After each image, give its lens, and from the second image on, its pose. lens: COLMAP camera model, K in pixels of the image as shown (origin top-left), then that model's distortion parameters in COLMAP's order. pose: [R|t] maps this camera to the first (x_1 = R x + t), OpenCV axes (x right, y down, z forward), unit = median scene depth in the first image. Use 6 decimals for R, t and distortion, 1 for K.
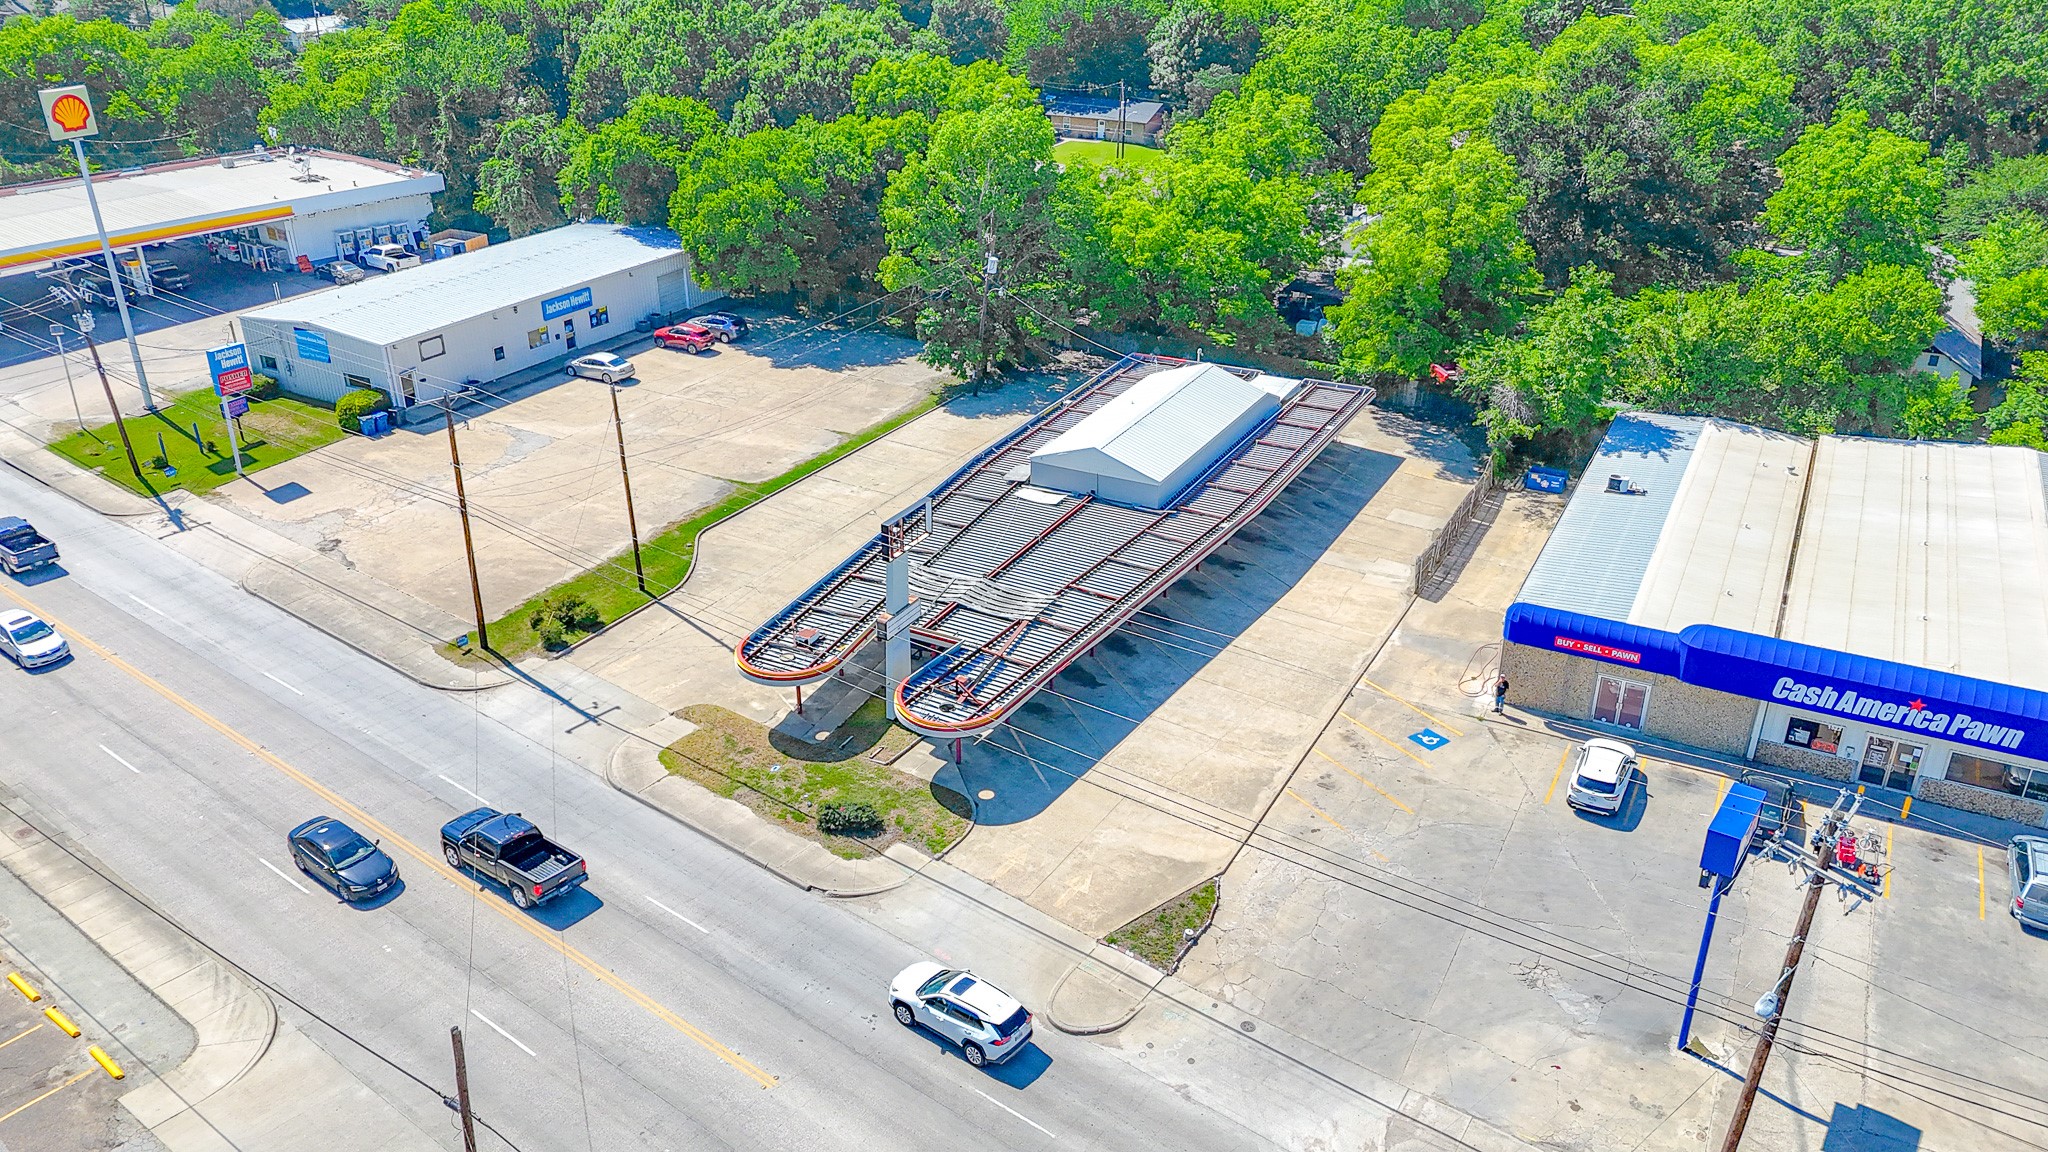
lens RADIAL K [[1480.4, 0, 1027.1], [0, 1480.4, 620.9], [0, 0, 1]] dist [0.066492, -0.076952]
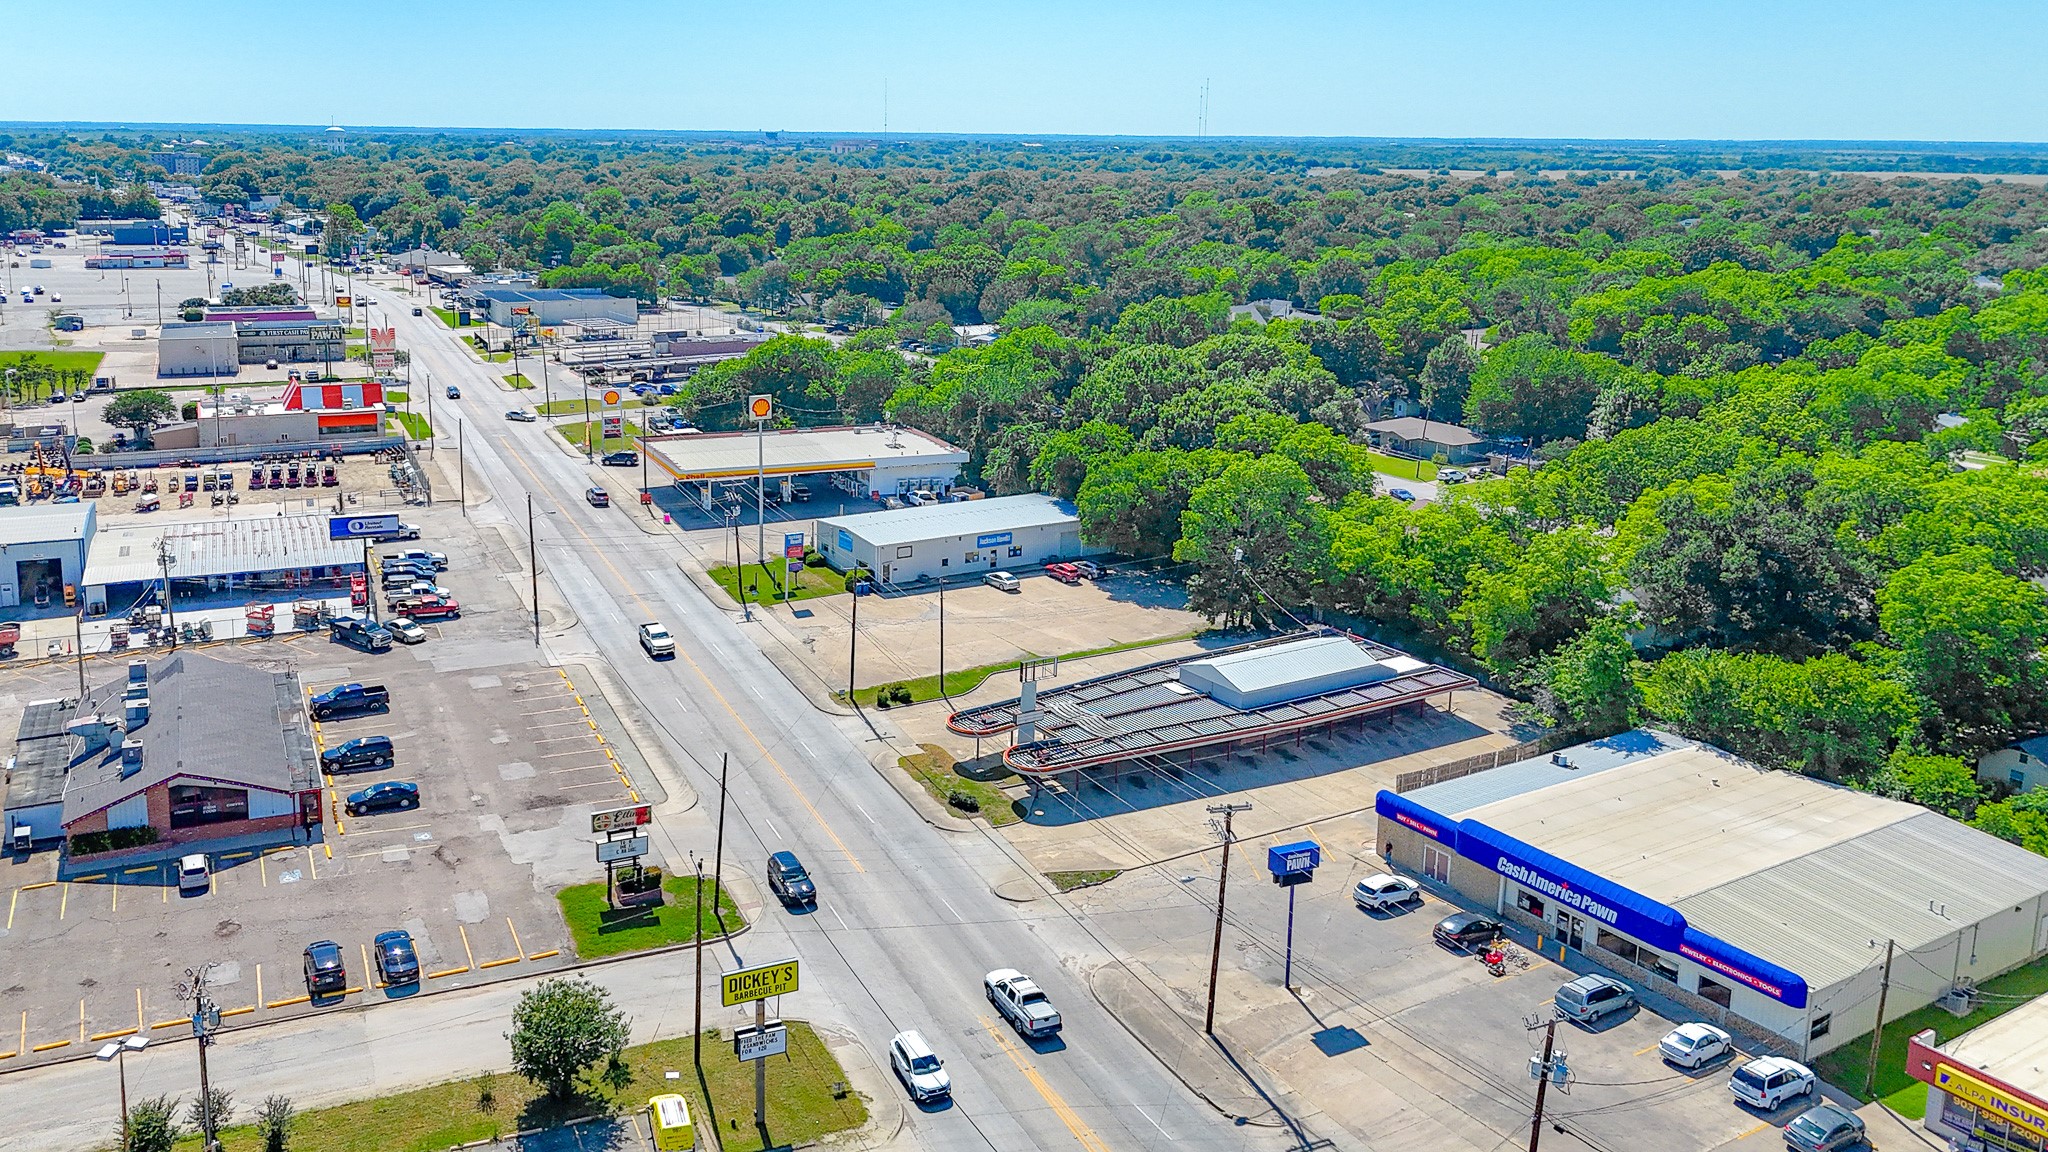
lens RADIAL K [[1563.5, 0, 844.4], [0, 1563.5, 463.7], [0, 0, 1]] dist [0.070787, -0.060581]
pose [[0.851441, 0.121775, -0.510117, 0.558015], [-0.257046, 0.944728, -0.203513, 0.130135], [0.457139, 0.304402, 0.835681, -0.700505]]
